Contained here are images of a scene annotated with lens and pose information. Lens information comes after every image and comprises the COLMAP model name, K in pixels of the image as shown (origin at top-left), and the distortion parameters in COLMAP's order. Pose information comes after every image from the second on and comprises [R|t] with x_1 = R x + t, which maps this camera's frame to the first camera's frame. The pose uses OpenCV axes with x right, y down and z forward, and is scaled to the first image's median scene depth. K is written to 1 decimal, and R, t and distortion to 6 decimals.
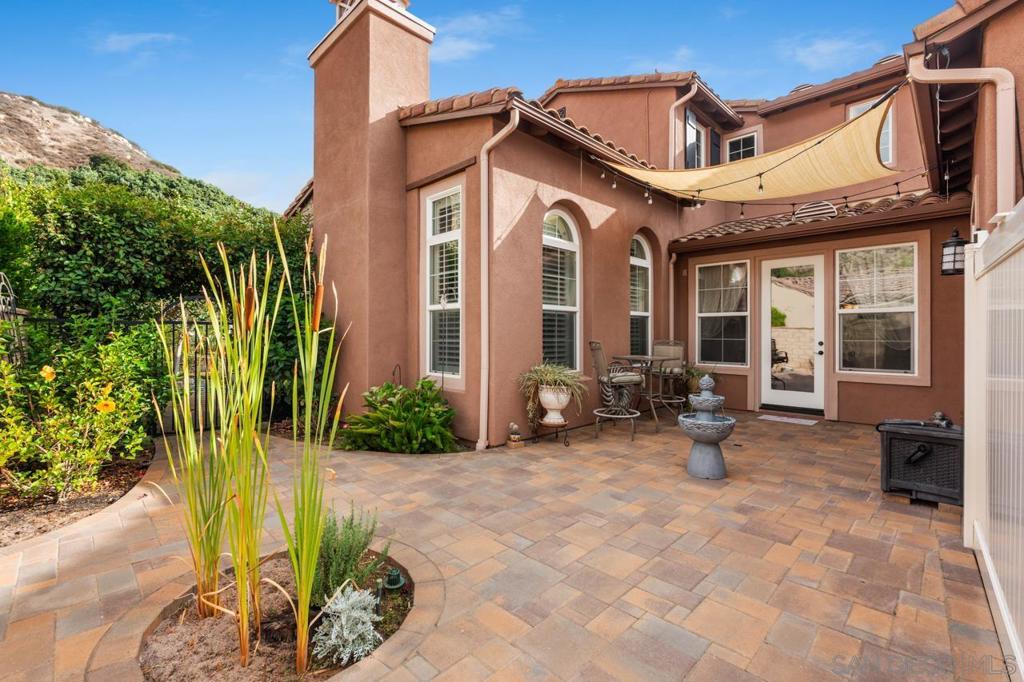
lens RADIAL K [[451.0, 0, 509.0], [0, 451.0, 333.4], [0, 0, 1]] dist [-0.010425, 0.001221]
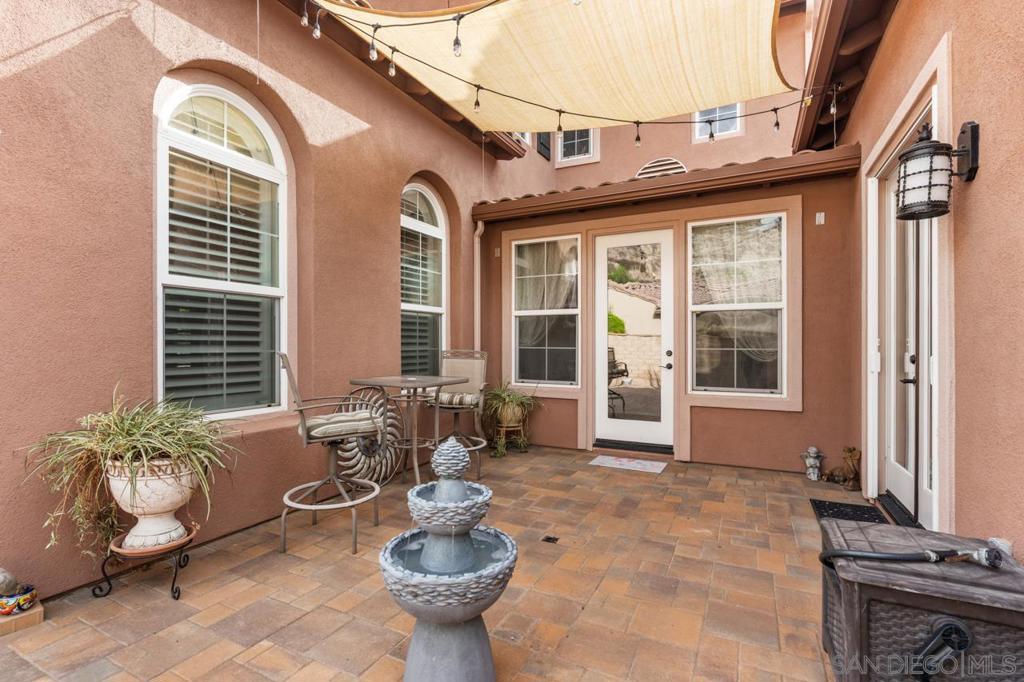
lens RADIAL K [[474.8, 0, 512.6], [0, 474.8, 345.1], [0, 0, 1]] dist [-0.002223, 0.000070]
pose [[0.949304, -0.002850, 0.314347, 0.222062], [0.001614, 0.999990, 0.004193, 0.006119], [-0.314356, -0.003473, 0.949299, 0.363547]]
